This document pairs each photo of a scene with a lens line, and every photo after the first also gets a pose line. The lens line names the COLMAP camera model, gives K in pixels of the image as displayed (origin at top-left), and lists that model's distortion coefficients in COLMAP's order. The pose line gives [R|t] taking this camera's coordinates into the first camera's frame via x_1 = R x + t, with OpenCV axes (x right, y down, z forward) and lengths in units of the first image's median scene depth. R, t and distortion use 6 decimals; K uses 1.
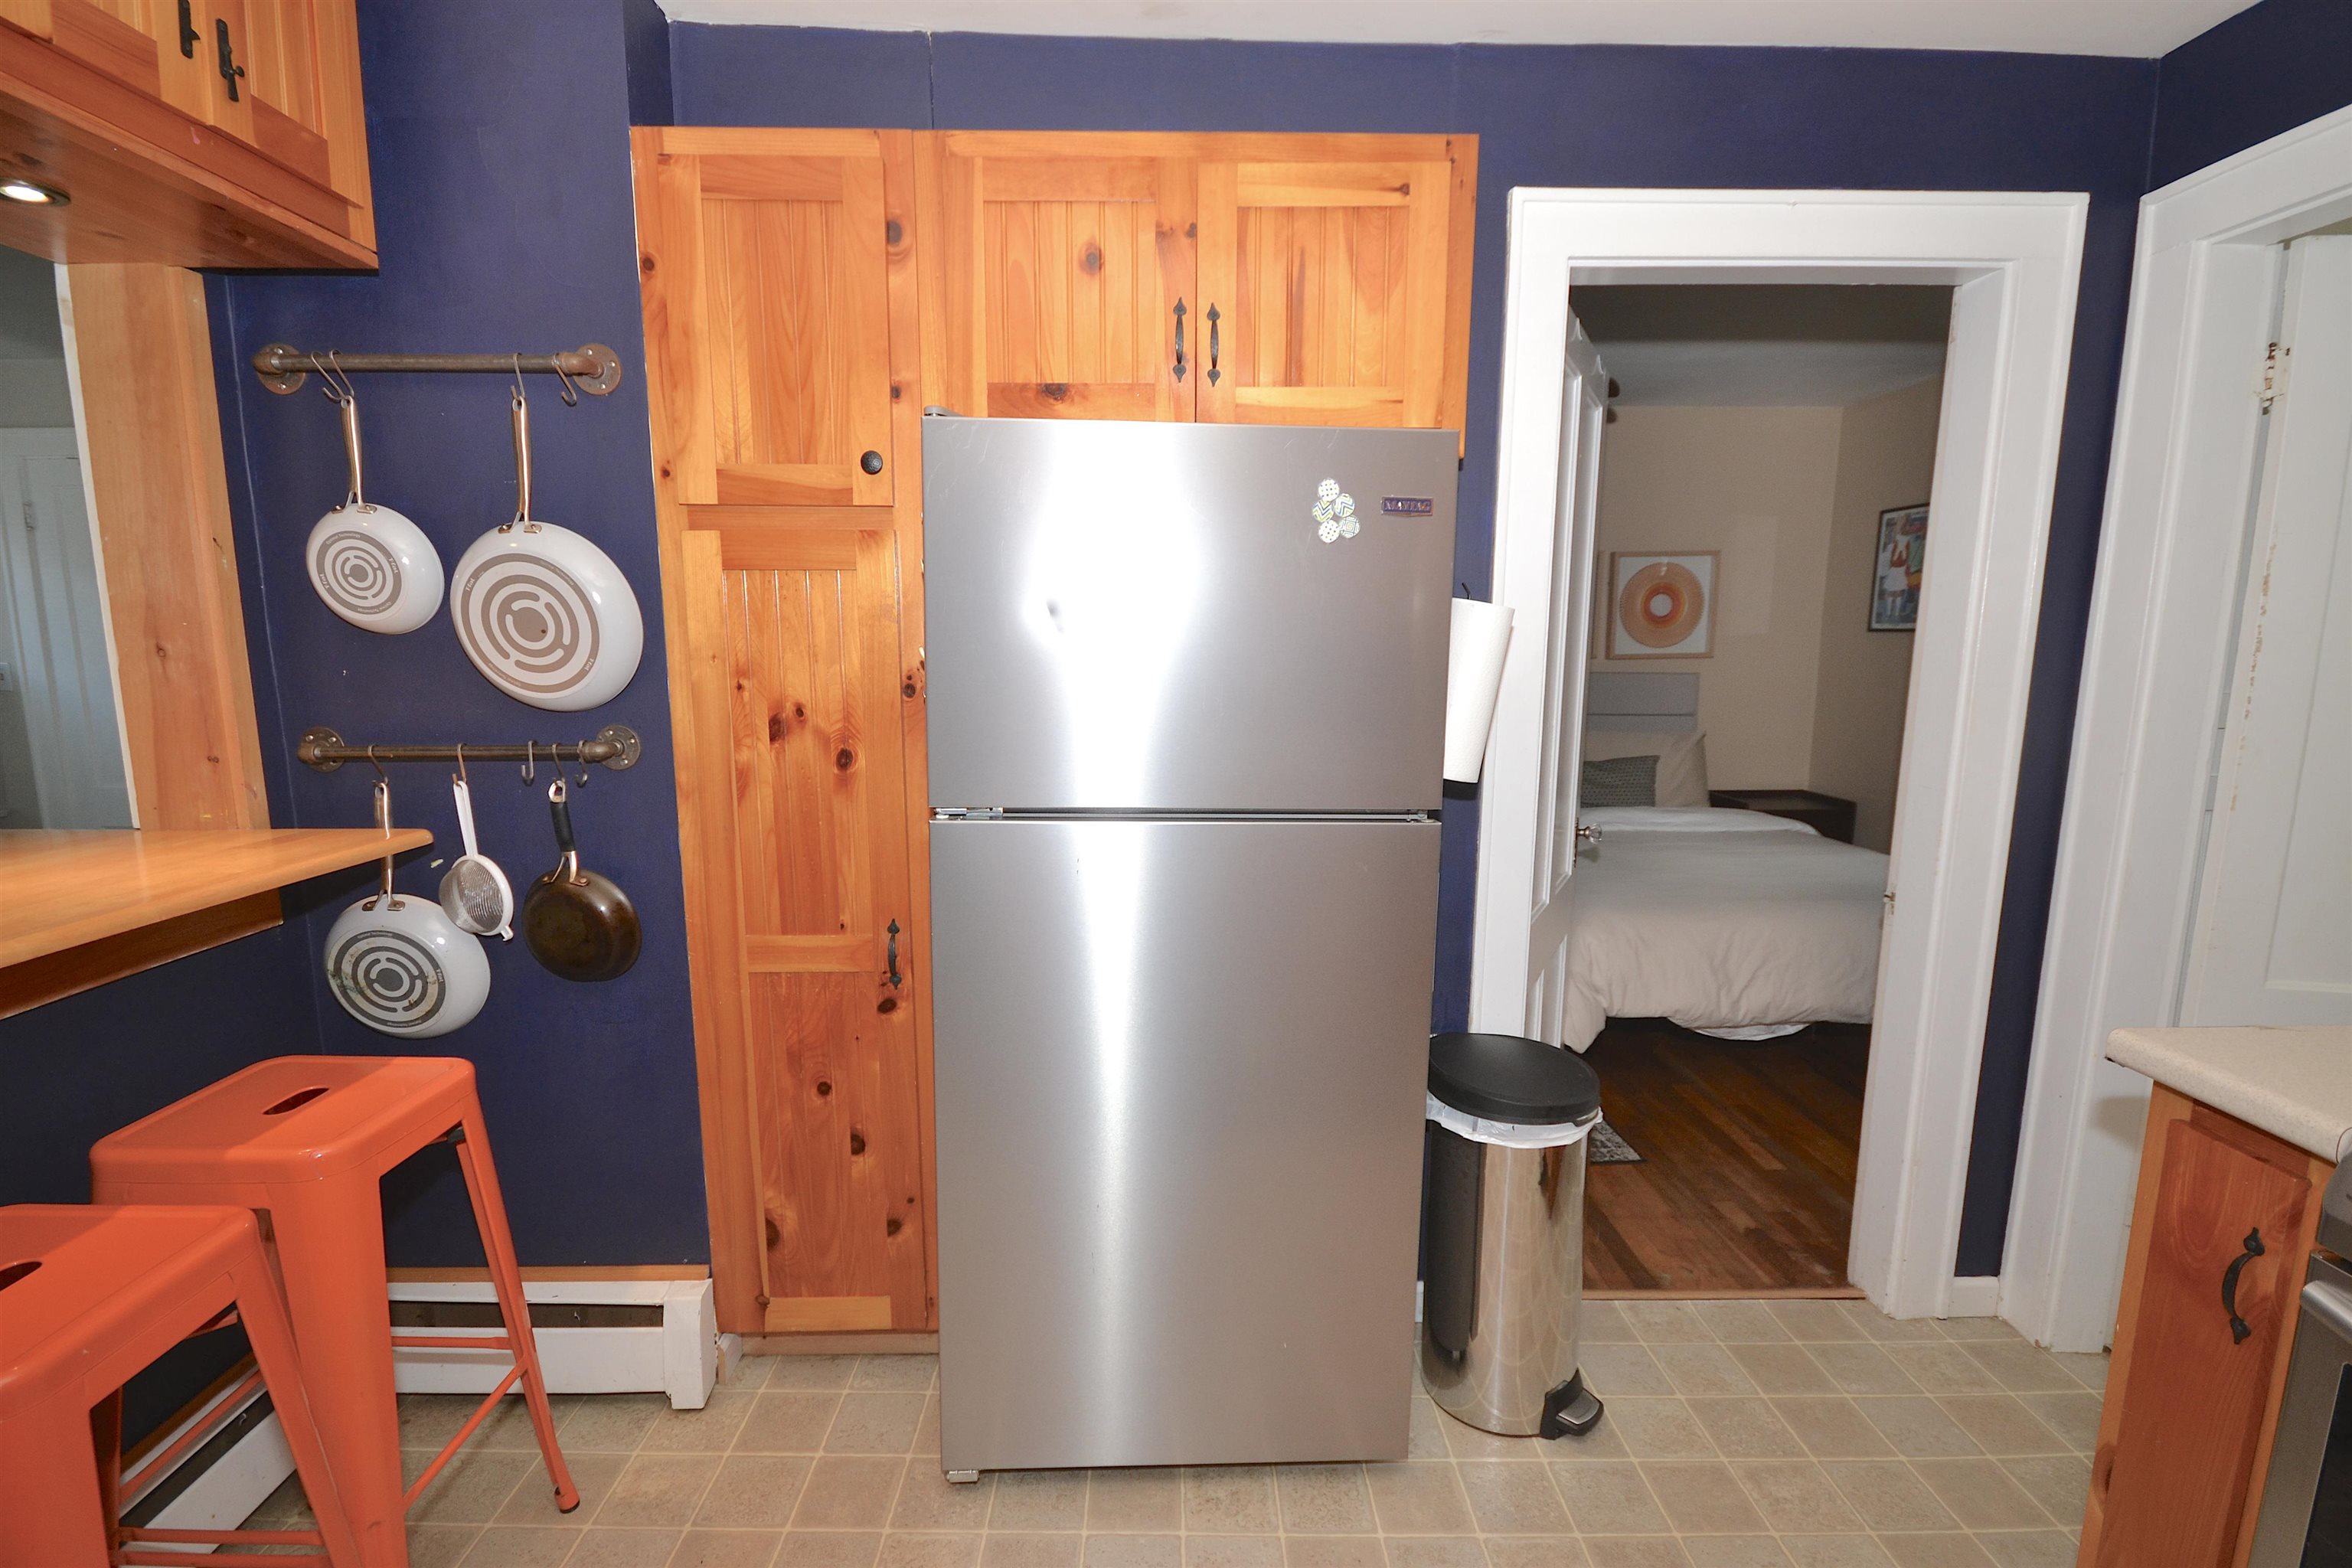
lens RADIAL K [[1081.0, 0, 1173.2], [0, 1081.0, 782.0], [0, 0, 1]] dist [0.000524, -0.000642]
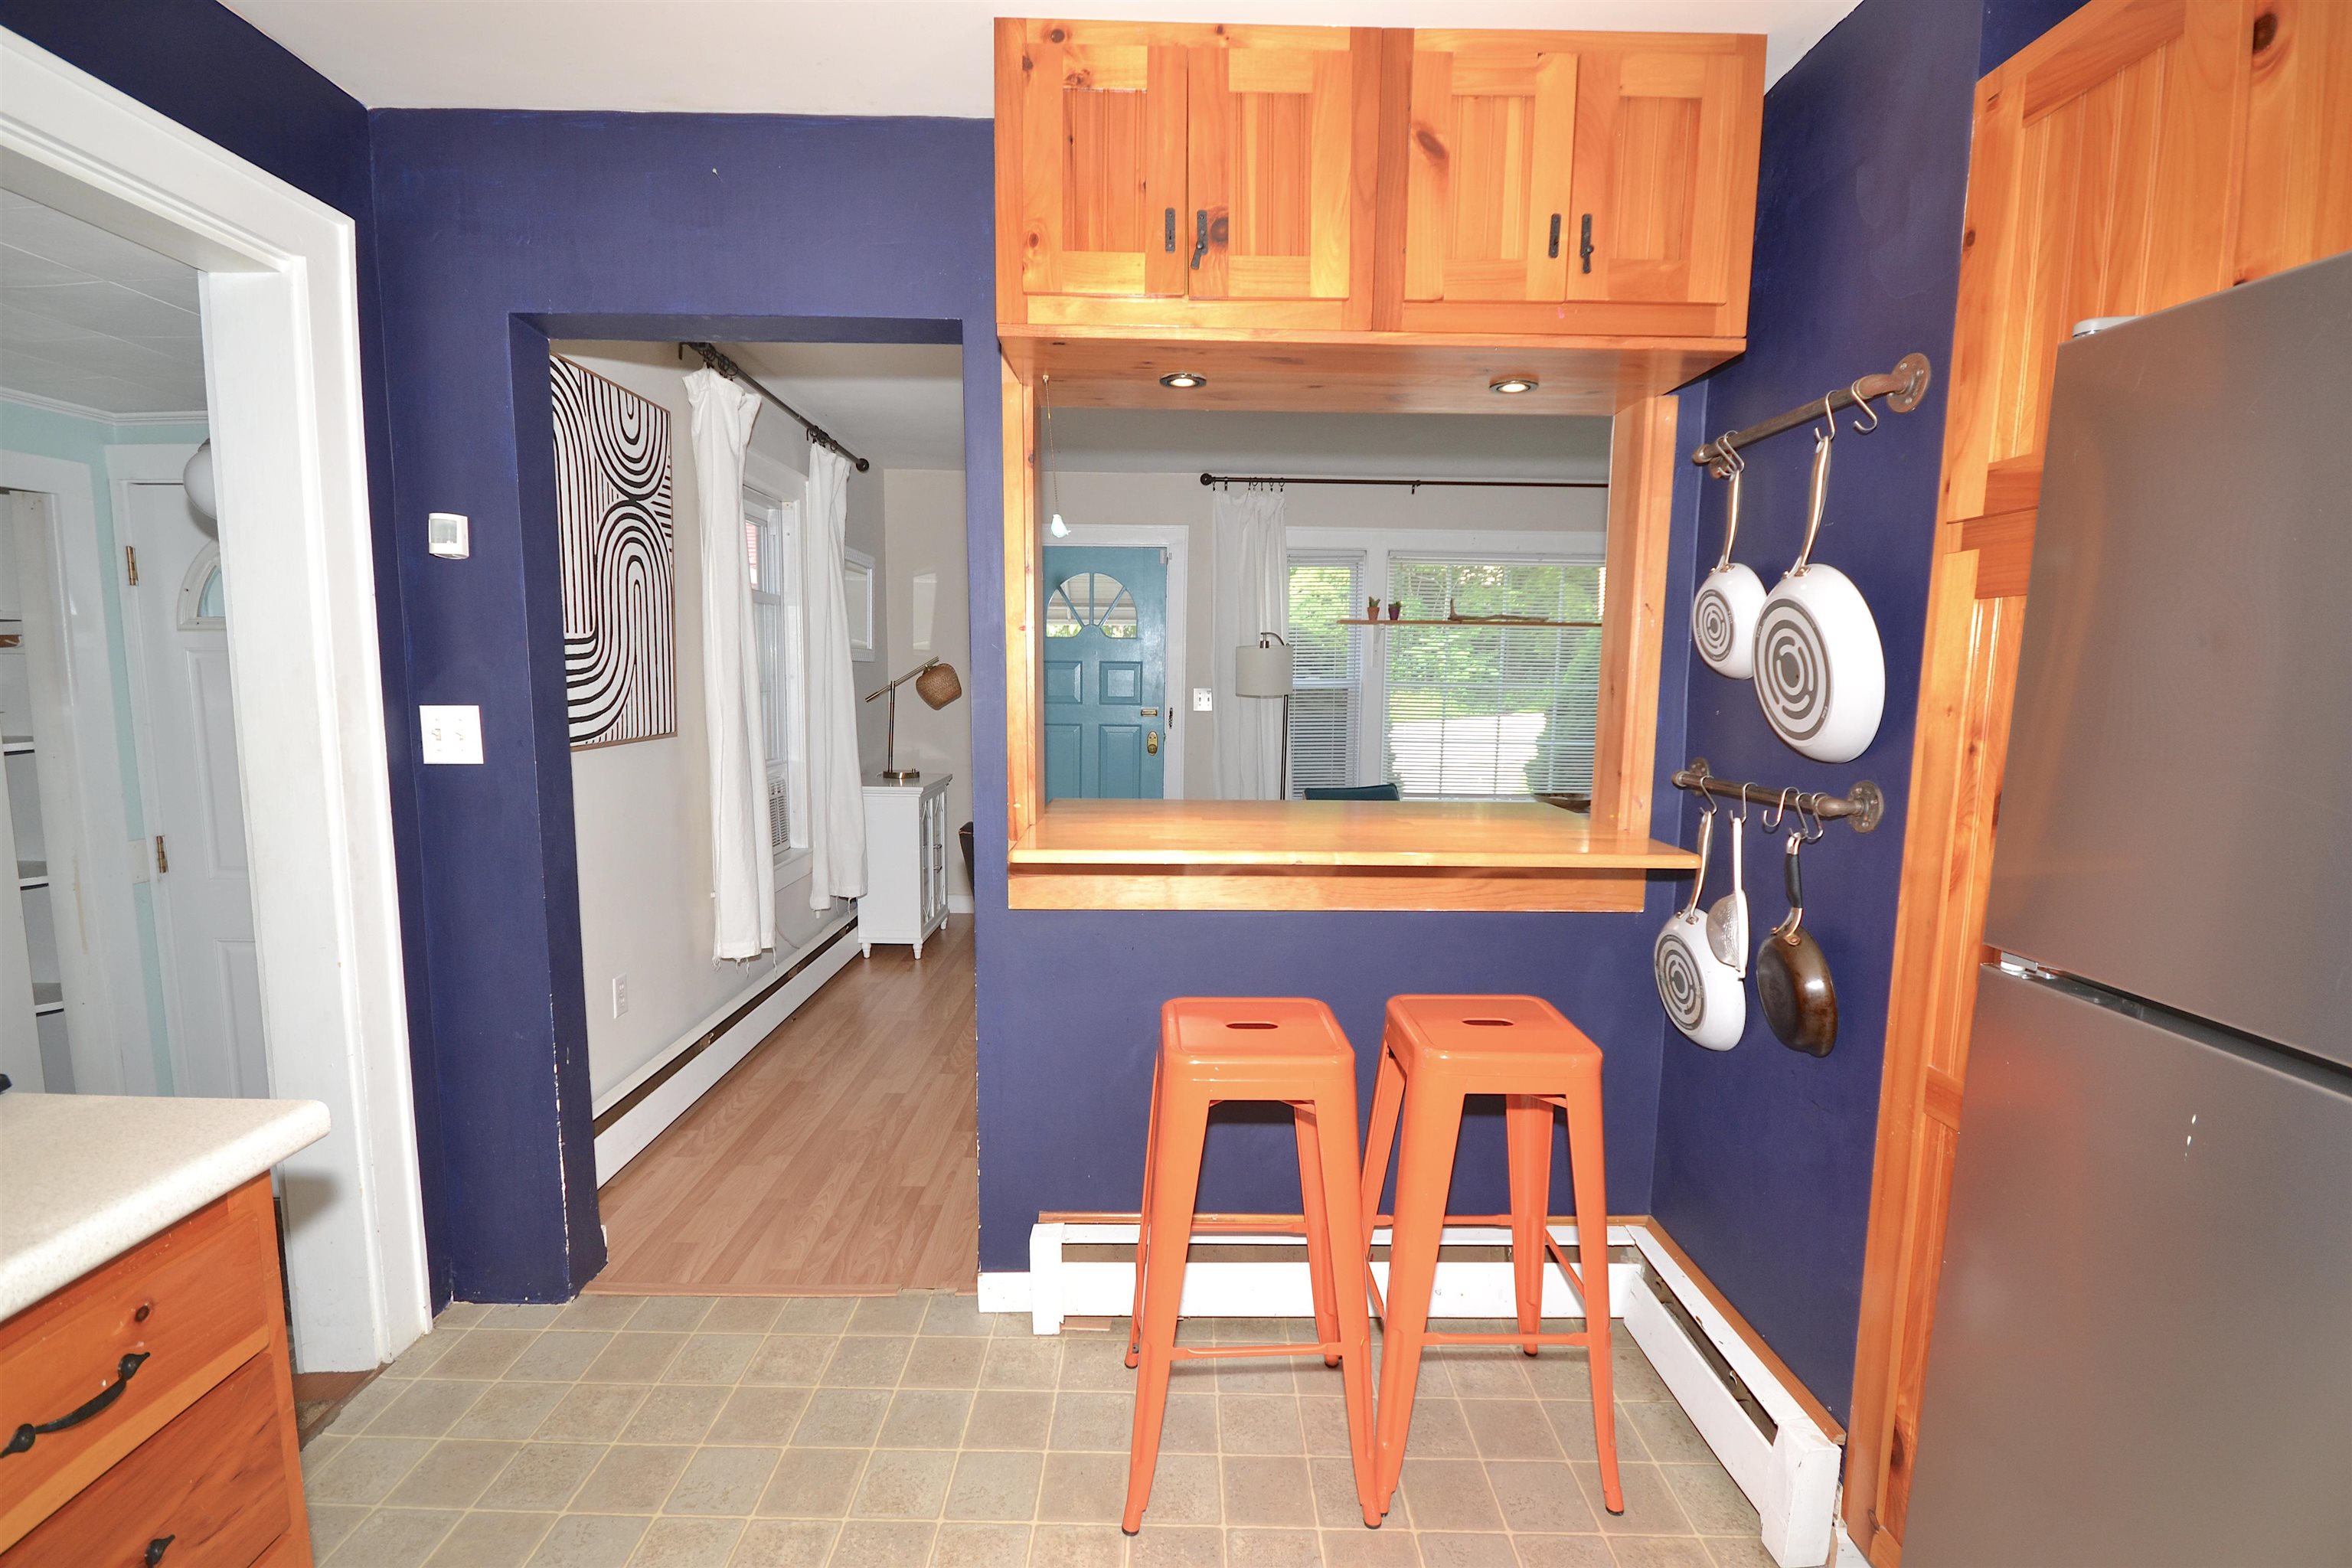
lens RADIAL K [[1034.4, 0, 1175.6], [0, 1034.4, 790.6], [0, 0, 1]] dist [-0.004533, -0.000404]
pose [[-0.004615, 0.110409, -0.993876, 0.350292], [-0.157940, 0.981331, 0.109749, -0.052540], [0.987438, 0.157479, 0.012909, 0.451119]]
